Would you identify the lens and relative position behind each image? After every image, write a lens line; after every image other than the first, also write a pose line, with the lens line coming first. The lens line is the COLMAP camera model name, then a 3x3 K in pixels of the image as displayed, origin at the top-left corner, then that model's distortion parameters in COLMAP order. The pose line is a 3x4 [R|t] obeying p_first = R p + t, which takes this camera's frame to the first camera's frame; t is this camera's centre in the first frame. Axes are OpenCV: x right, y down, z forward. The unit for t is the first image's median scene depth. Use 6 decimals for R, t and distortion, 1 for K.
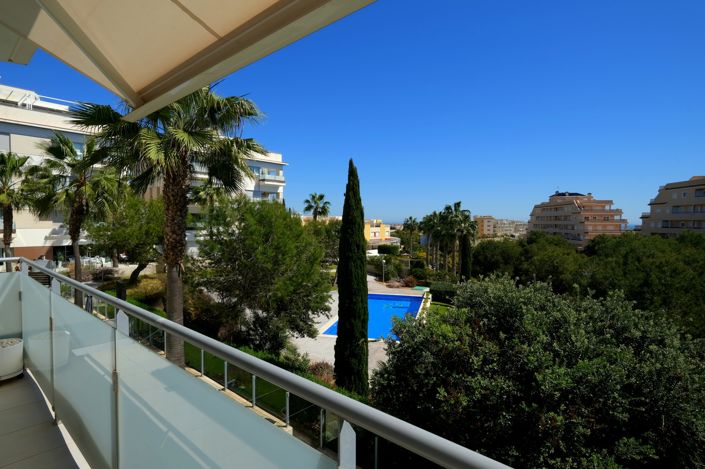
lens RADIAL K [[374.3, 0, 346.7], [0, 374.3, 232.2], [0, 0, 1]] dist [0.005005, 0.002756]
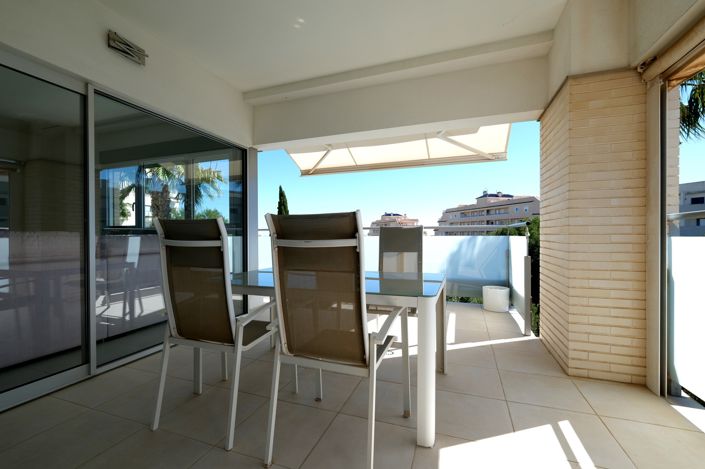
lens RADIAL K [[303.9, 0, 348.3], [0, 303.9, 234.9], [0, 0, 1]] dist [-0.002665, 0.000032]
pose [[0.925399, -0.012955, 0.378772, -0.156183], [0.024474, 0.999372, -0.025611, 0.038513], [-0.378202, 0.032971, 0.925136, -0.216090]]
